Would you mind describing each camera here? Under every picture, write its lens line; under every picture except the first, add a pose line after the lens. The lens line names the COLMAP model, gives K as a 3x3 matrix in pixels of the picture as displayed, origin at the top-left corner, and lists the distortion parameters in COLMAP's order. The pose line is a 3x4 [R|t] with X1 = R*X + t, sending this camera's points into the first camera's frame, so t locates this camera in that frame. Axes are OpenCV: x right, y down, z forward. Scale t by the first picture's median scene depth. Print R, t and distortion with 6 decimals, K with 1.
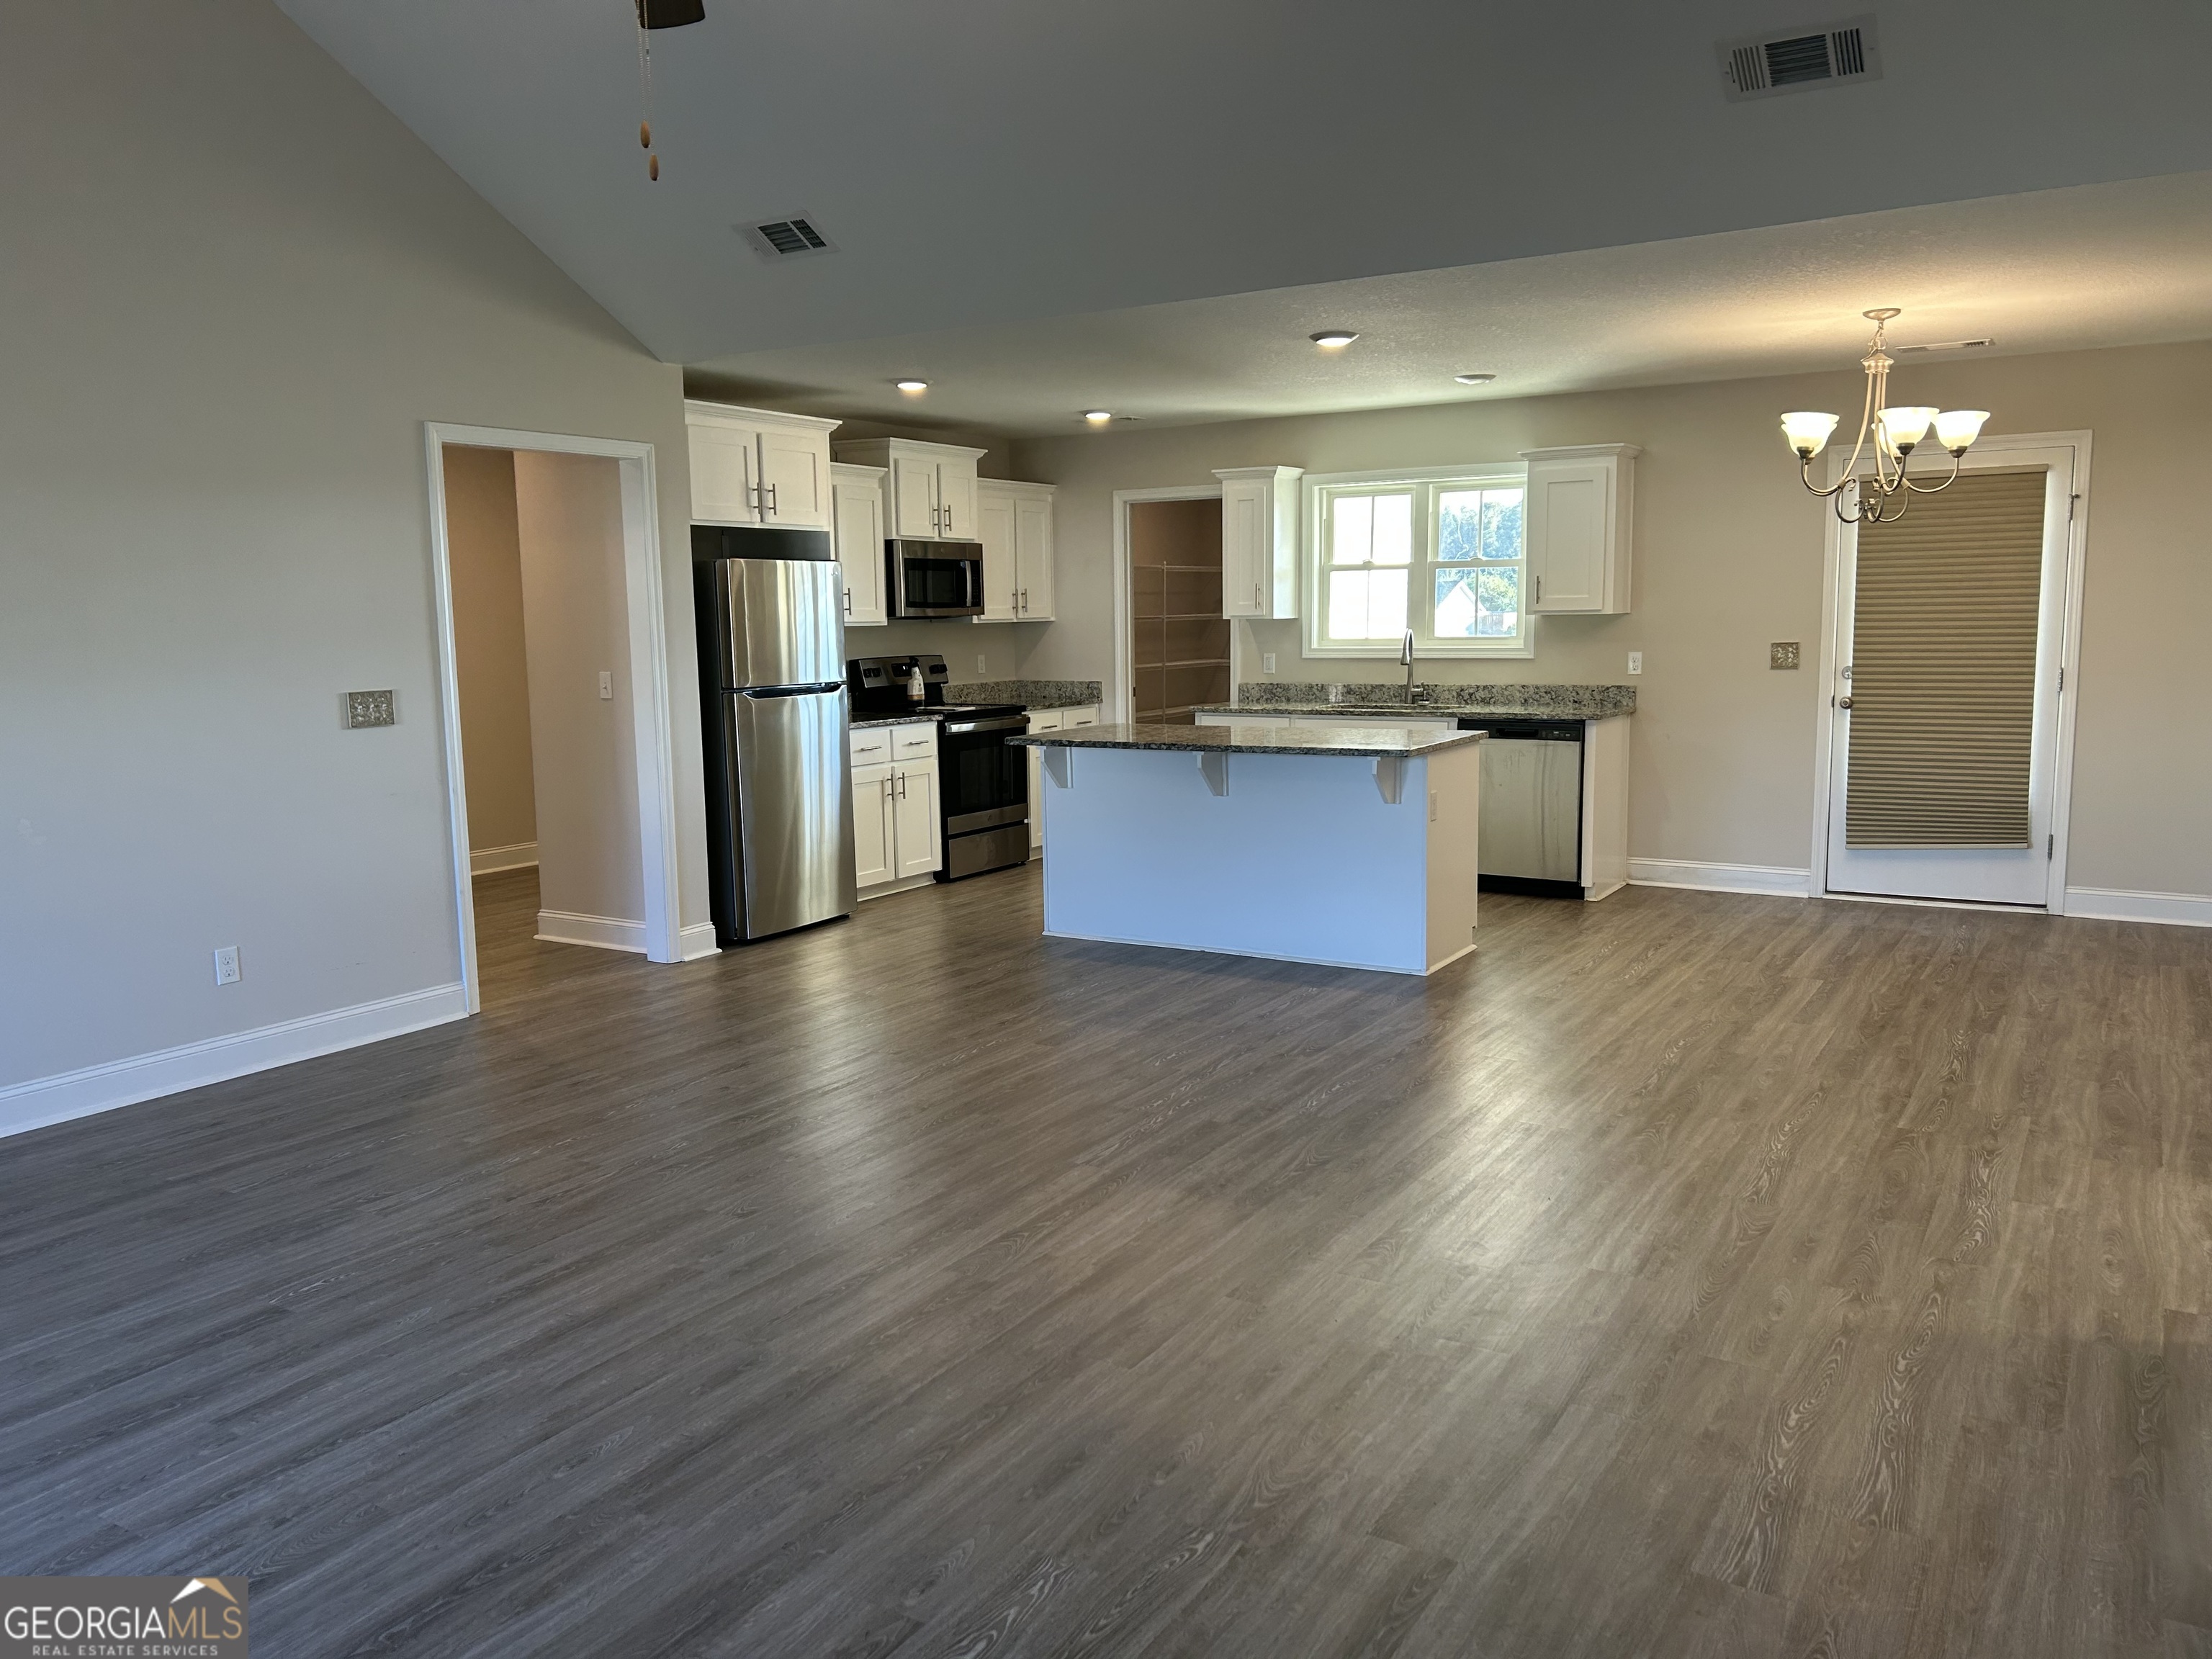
lens RADIAL K [[1664.3, 0, 1120.4], [0, 1664.3, 842.7], [0, 0, 1]] dist [0.061645, -0.067962]
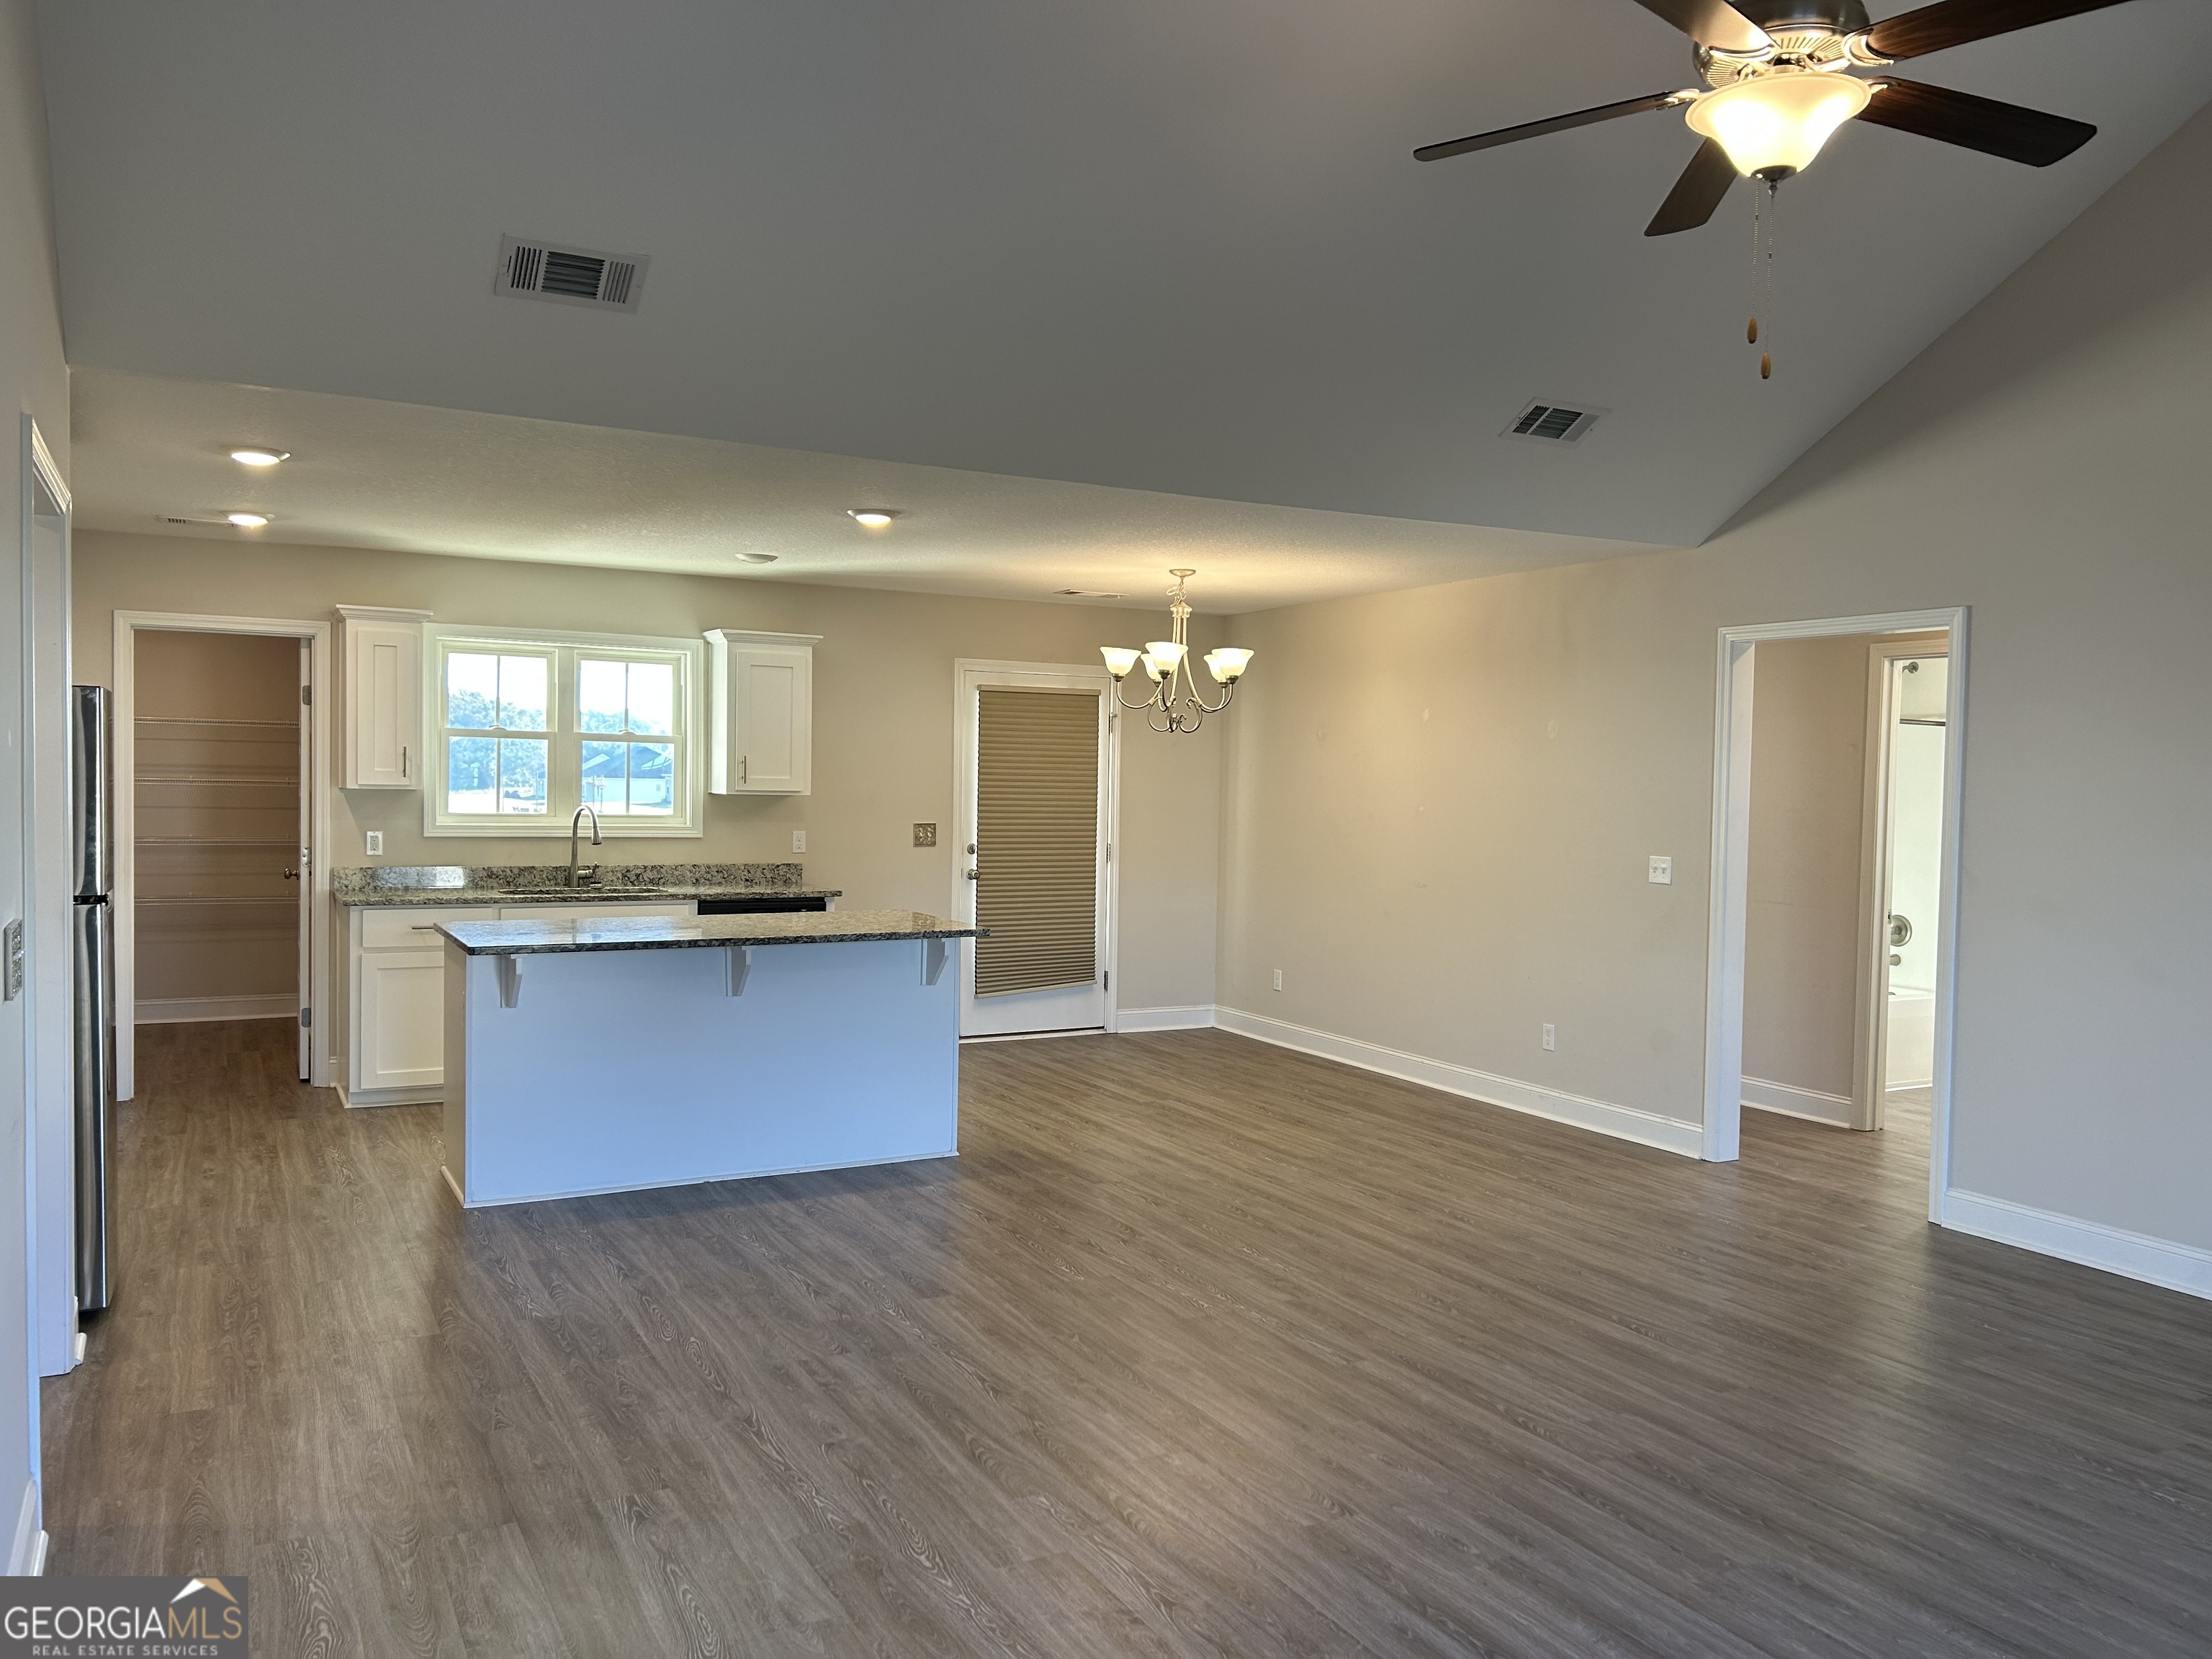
lens RADIAL K [[1664.3, 0, 1110.7], [0, 1664.3, 825.4], [0, 0, 1]] dist [0.061645, -0.067962]
pose [[0.504012, -0.000014, 0.863697, -0.547090], [0.096026, 0.993801, -0.056020, -0.044954], [-0.858342, 0.111172, 0.500889, 0.347487]]
